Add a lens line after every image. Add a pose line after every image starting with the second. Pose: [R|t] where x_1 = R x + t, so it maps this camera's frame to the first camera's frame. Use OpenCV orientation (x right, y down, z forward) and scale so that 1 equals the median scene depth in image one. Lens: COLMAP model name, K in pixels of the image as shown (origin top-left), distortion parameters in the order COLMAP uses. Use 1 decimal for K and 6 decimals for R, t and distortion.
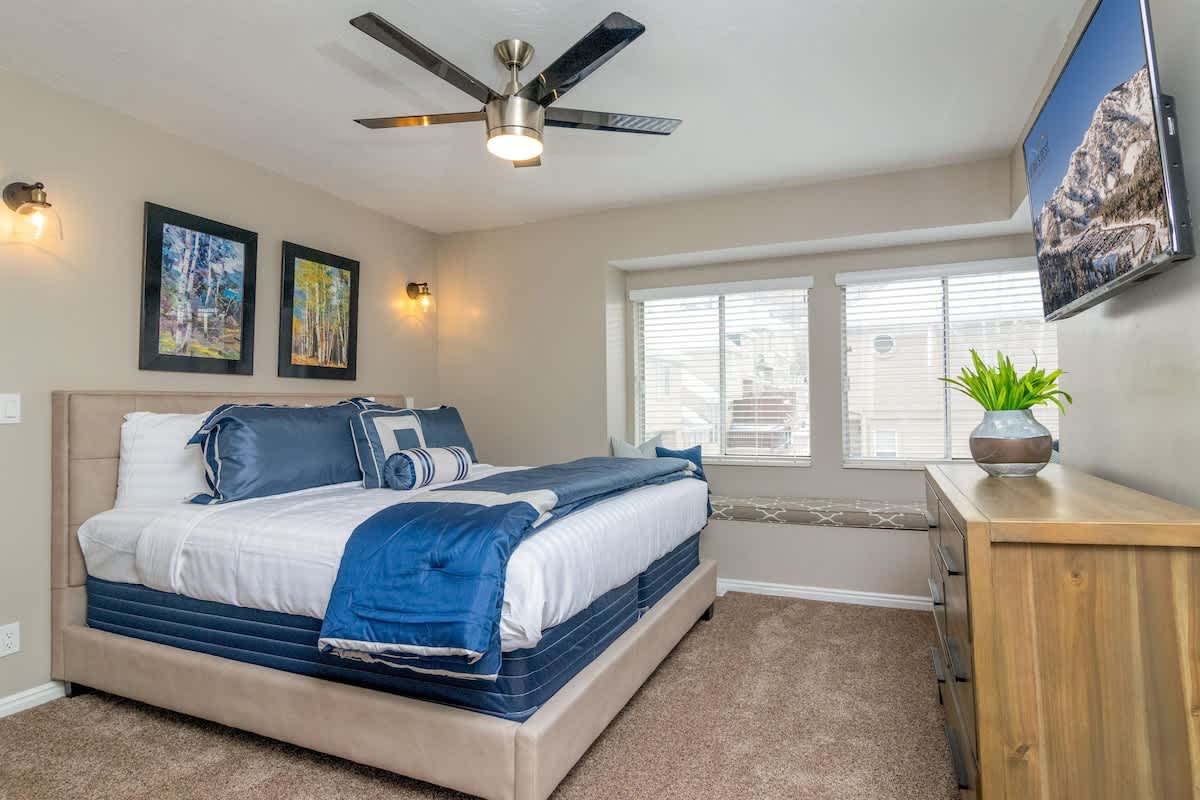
lens RADIAL K [[669.6, 0, 600.0], [0, 669.6, 400.0], [0, 0, 1]] dist [-0.034805, 0.000284]
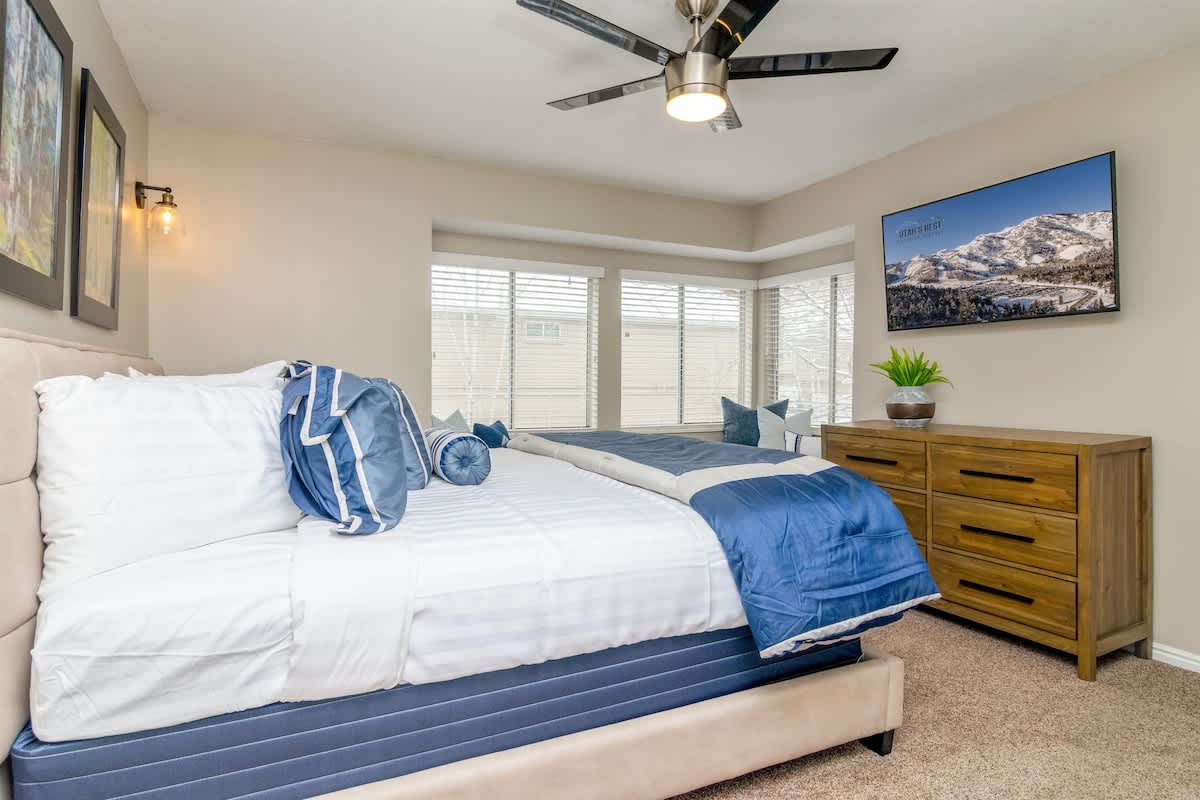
lens RADIAL K [[670.8, 0, 600.0], [0, 670.8, 400.0], [0, 0, 1]] dist [0.001106, -0.000020]
pose [[0.655417, -0.006609, 0.755238, -0.945659], [-0.017643, 0.999555, 0.024058, 0.020907], [-0.755061, -0.029093, 0.655008, 0.463600]]
